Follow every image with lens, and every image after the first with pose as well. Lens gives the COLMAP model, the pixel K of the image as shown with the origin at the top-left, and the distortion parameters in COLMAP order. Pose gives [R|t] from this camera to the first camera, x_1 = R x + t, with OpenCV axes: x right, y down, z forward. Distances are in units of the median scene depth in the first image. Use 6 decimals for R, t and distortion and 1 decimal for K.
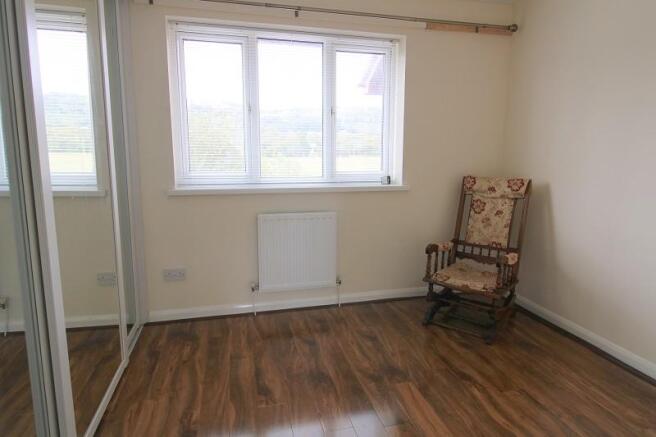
lens RADIAL K [[408.1, 0, 343.7], [0, 408.1, 214.5], [0, 0, 1]] dist [0.000173, 0.000736]
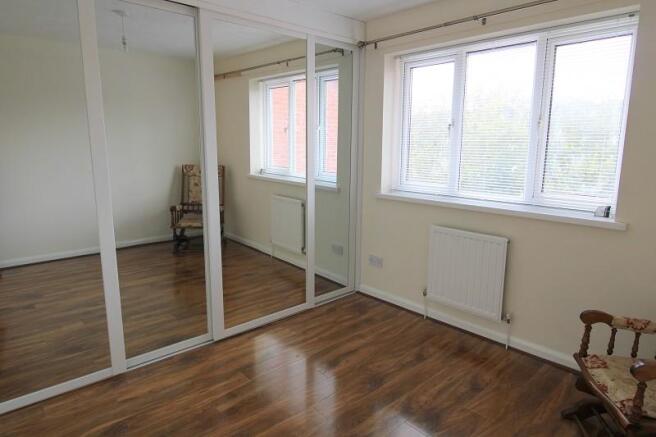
lens RADIAL K [[408.1, 0, 343.7], [0, 408.1, 214.5], [0, 0, 1]] dist [0.000173, 0.000736]
pose [[0.471846, 0.149130, -0.868977, 0.610782], [-0.152105, 0.984583, 0.086379, -0.085082], [0.868461, 0.091418, 0.487255, 0.297978]]
